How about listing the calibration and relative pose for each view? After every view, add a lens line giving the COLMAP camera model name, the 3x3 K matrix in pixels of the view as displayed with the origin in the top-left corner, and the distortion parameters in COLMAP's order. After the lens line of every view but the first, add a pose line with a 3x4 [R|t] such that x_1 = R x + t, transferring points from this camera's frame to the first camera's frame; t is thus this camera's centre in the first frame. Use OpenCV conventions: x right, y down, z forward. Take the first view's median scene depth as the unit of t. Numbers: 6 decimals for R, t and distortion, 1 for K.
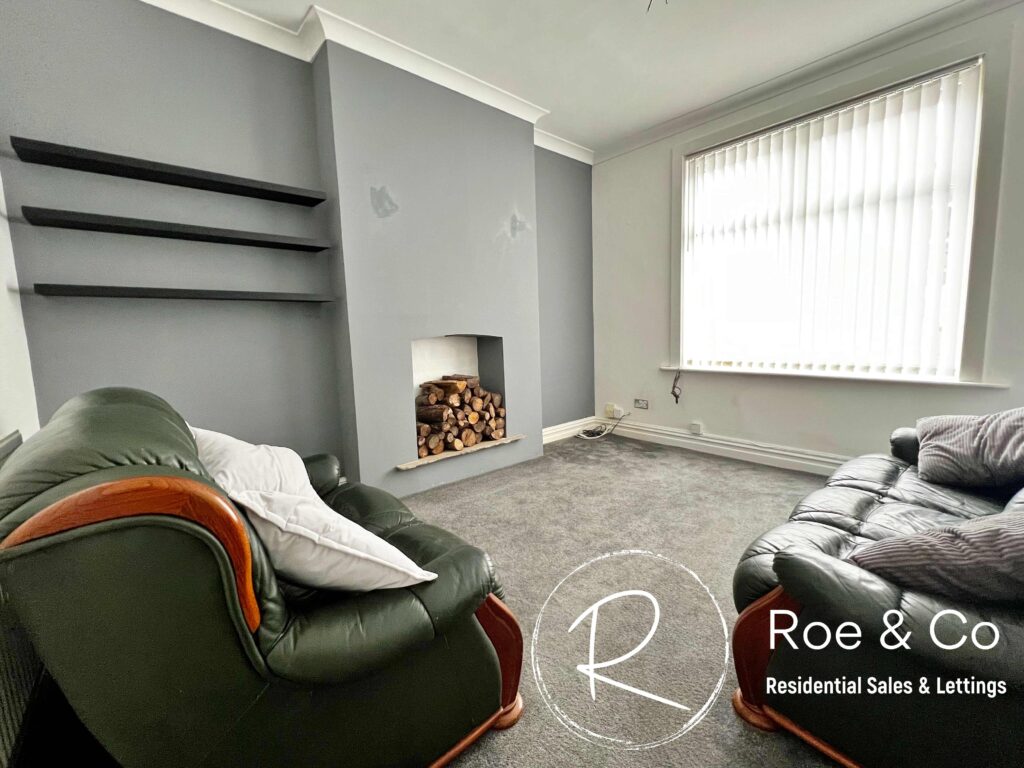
lens RADIAL K [[411.9, 0, 514.9], [0, 411.9, 382.2], [0, 0, 1]] dist [-0.001569, -0.000016]
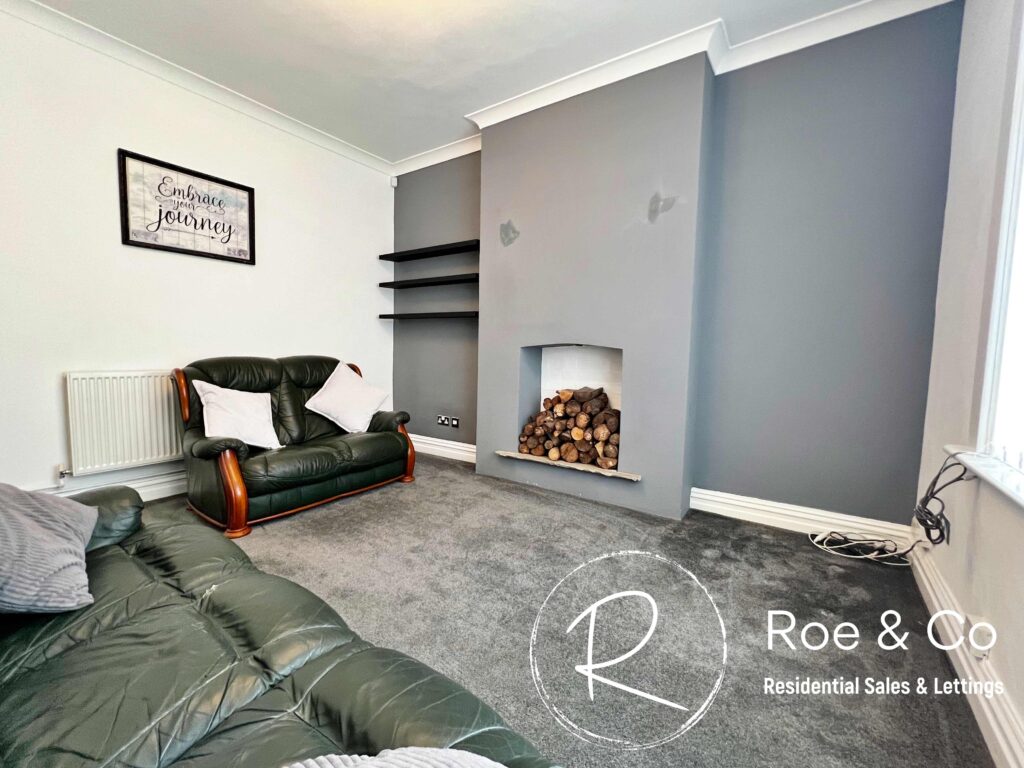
lens RADIAL K [[411.9, 0, 514.9], [0, 411.9, 382.2], [0, 0, 1]] dist [-0.001569, -0.000016]
pose [[0.271829, 0.116684, -0.955245, 0.722986], [-0.144690, 0.986294, 0.079303, -0.079971], [0.951406, 0.116658, 0.284987, 0.576446]]
